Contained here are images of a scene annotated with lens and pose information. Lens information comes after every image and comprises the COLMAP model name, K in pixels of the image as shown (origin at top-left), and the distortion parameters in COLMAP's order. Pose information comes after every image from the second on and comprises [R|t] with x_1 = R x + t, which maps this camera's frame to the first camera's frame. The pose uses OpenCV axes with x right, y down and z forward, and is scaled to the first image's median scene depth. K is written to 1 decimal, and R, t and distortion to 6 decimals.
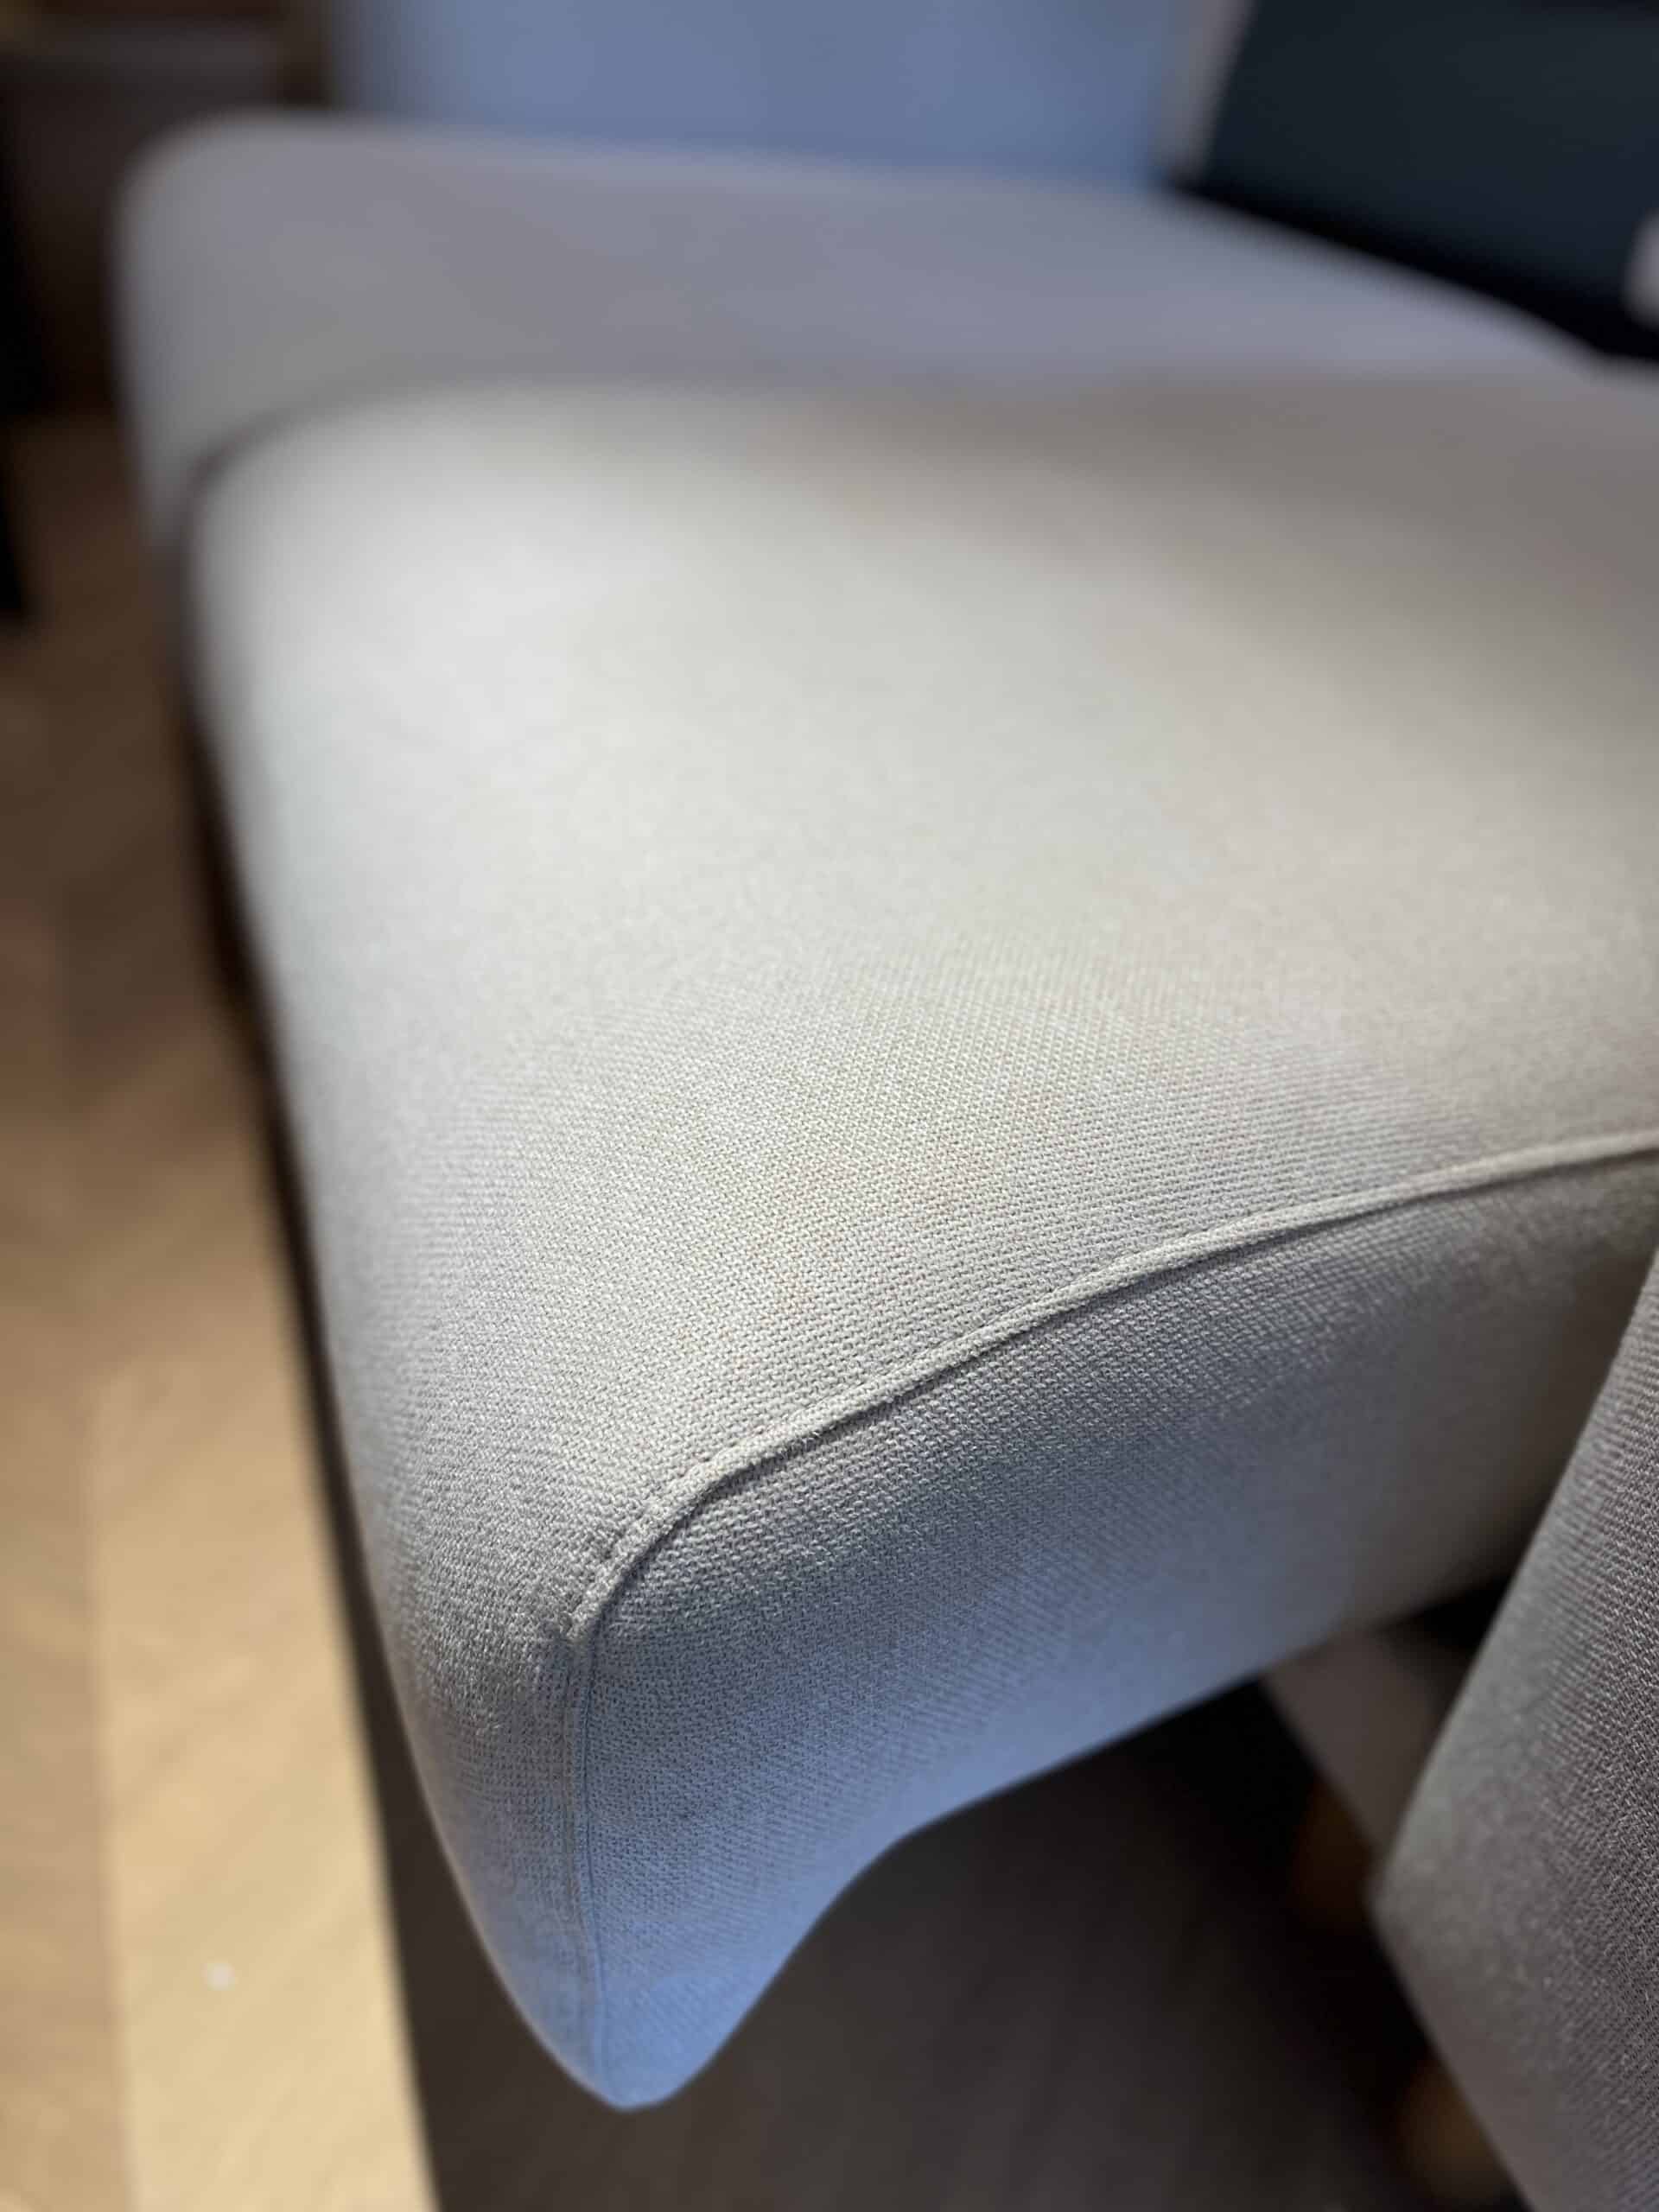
lens RADIAL K [[1663.1, 0, 828.1], [0, 1663.1, 1110.7], [0, 0, 1]] dist [0.015622, 0.001419]
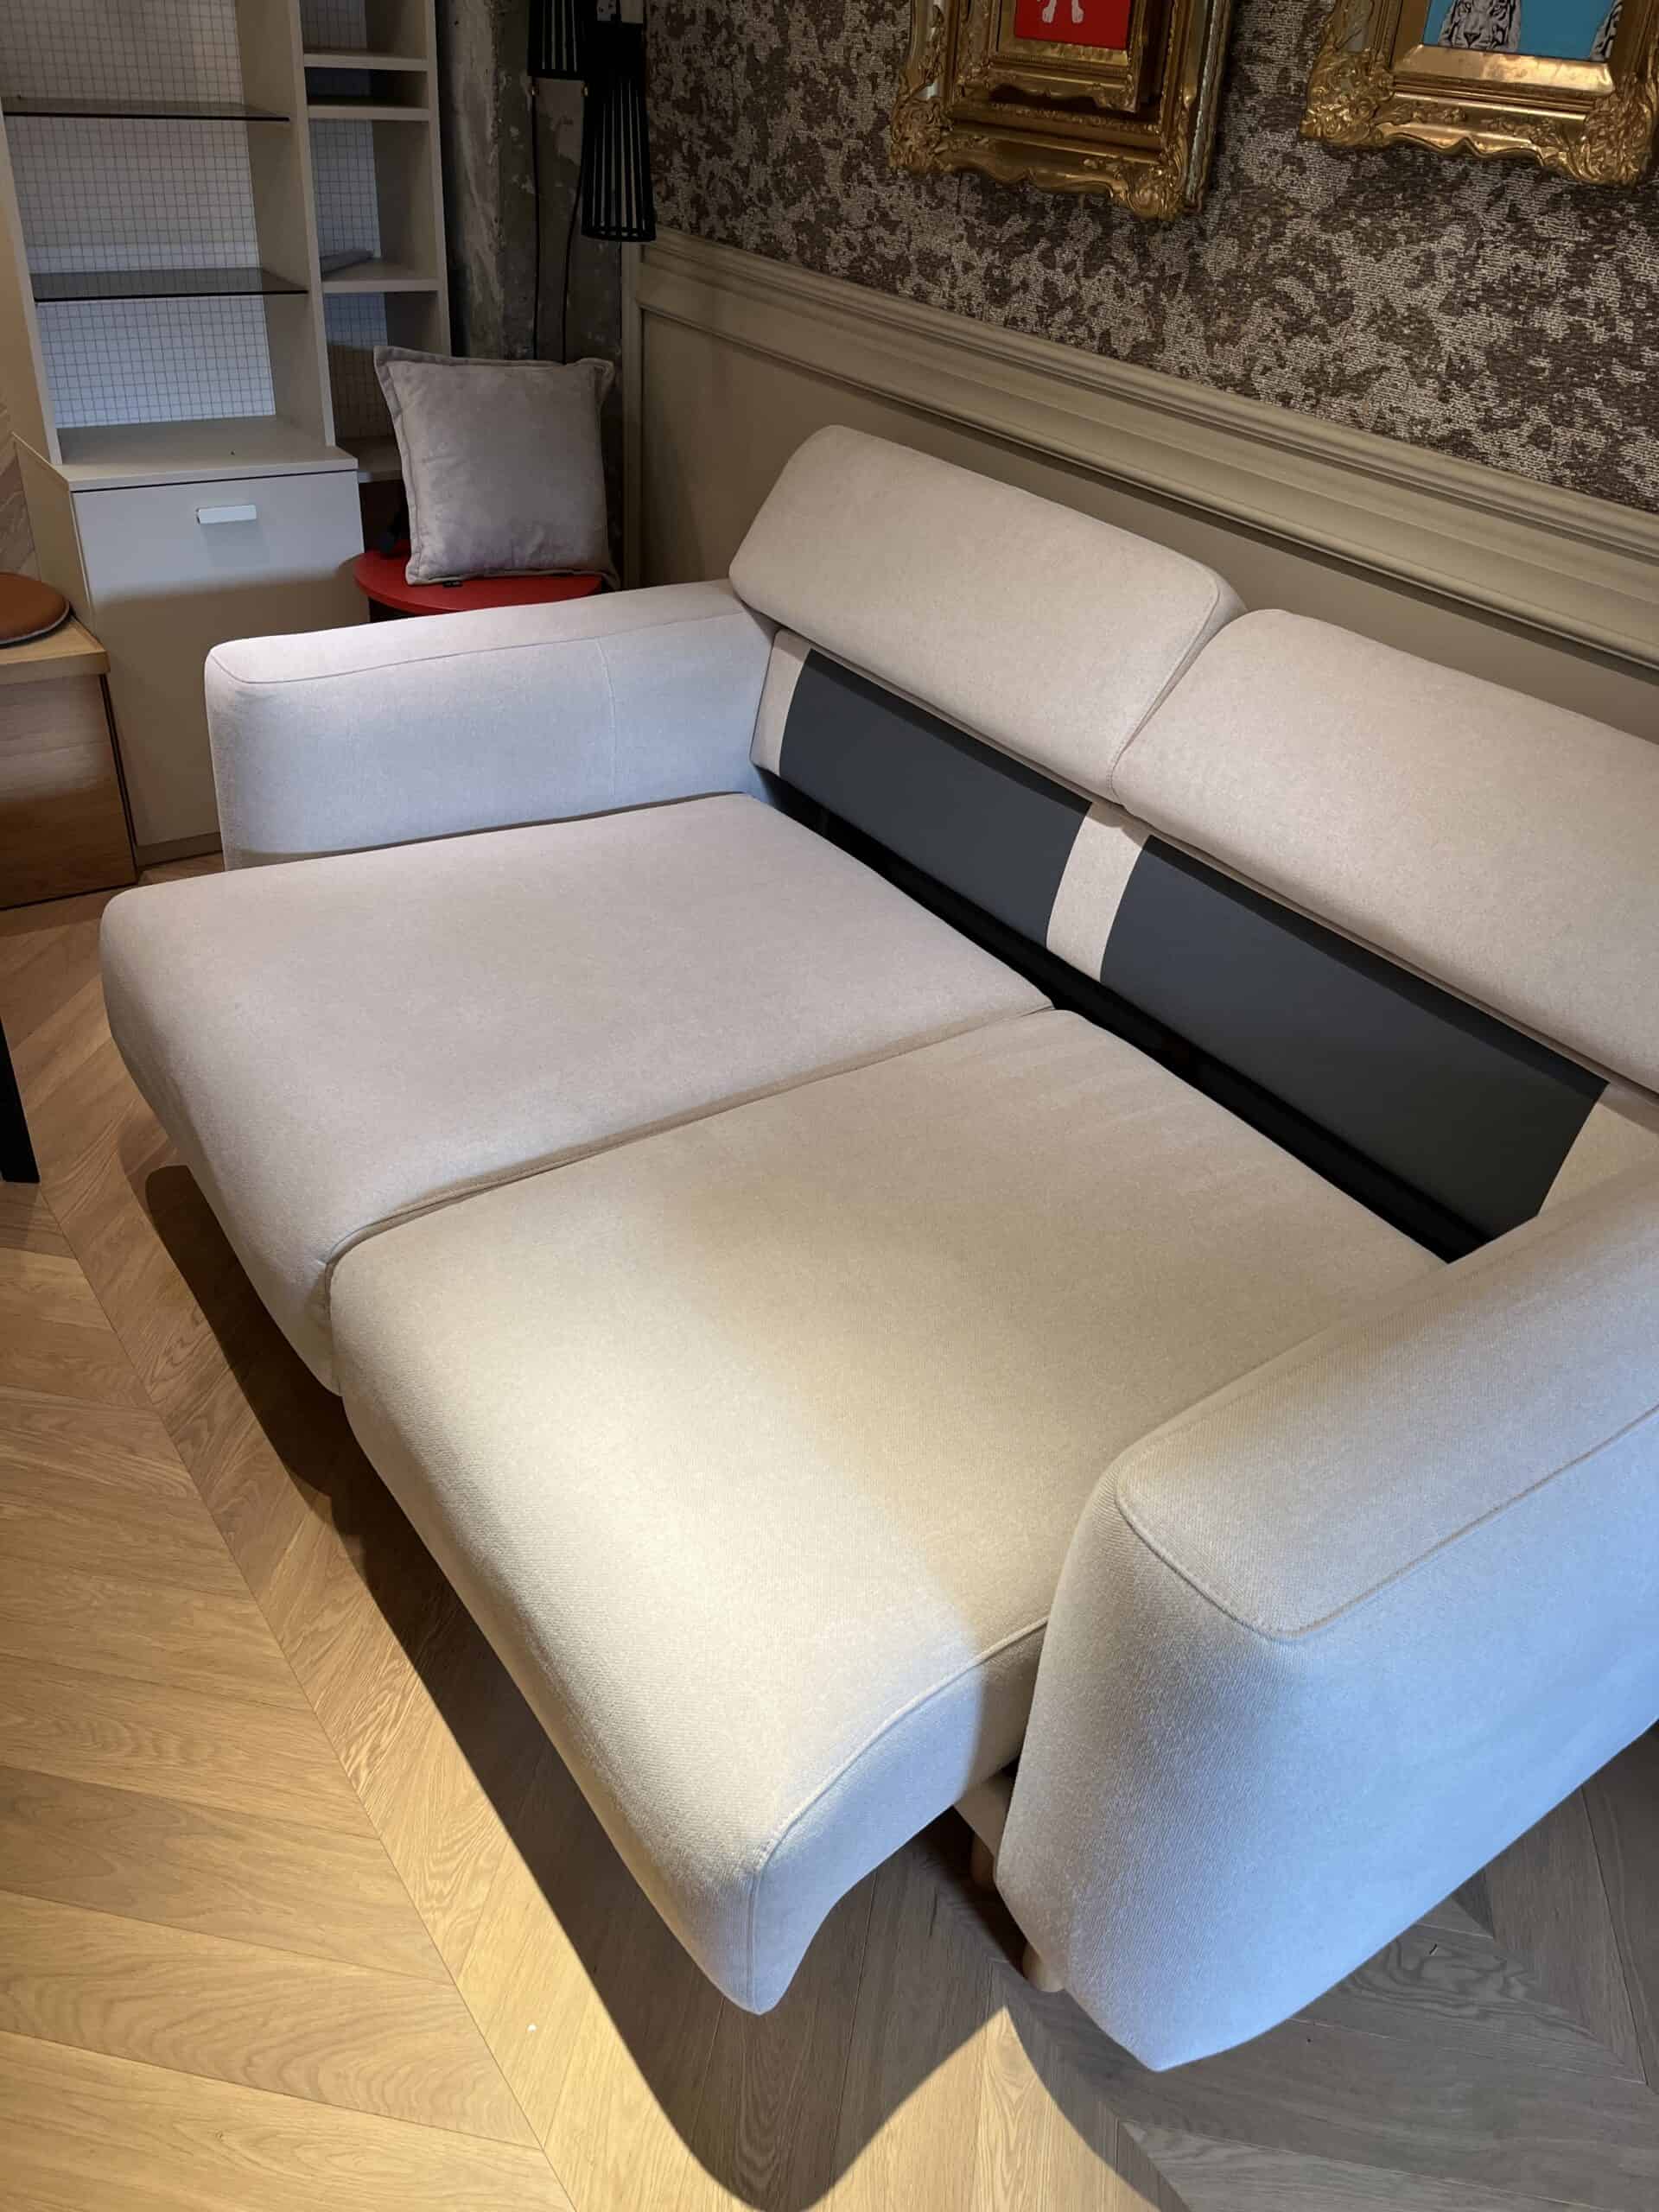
lens RADIAL K [[1663.1, 0, 827.8], [0, 1663.1, 1102.5], [0, 0, 1]] dist [0.015622, 0.001419]
pose [[0.967294, -0.121880, 0.222459, -0.508622], [0.124212, 0.992249, 0.003535, -1.126952], [-0.221166, 0.024212, 0.974936, -2.195075]]
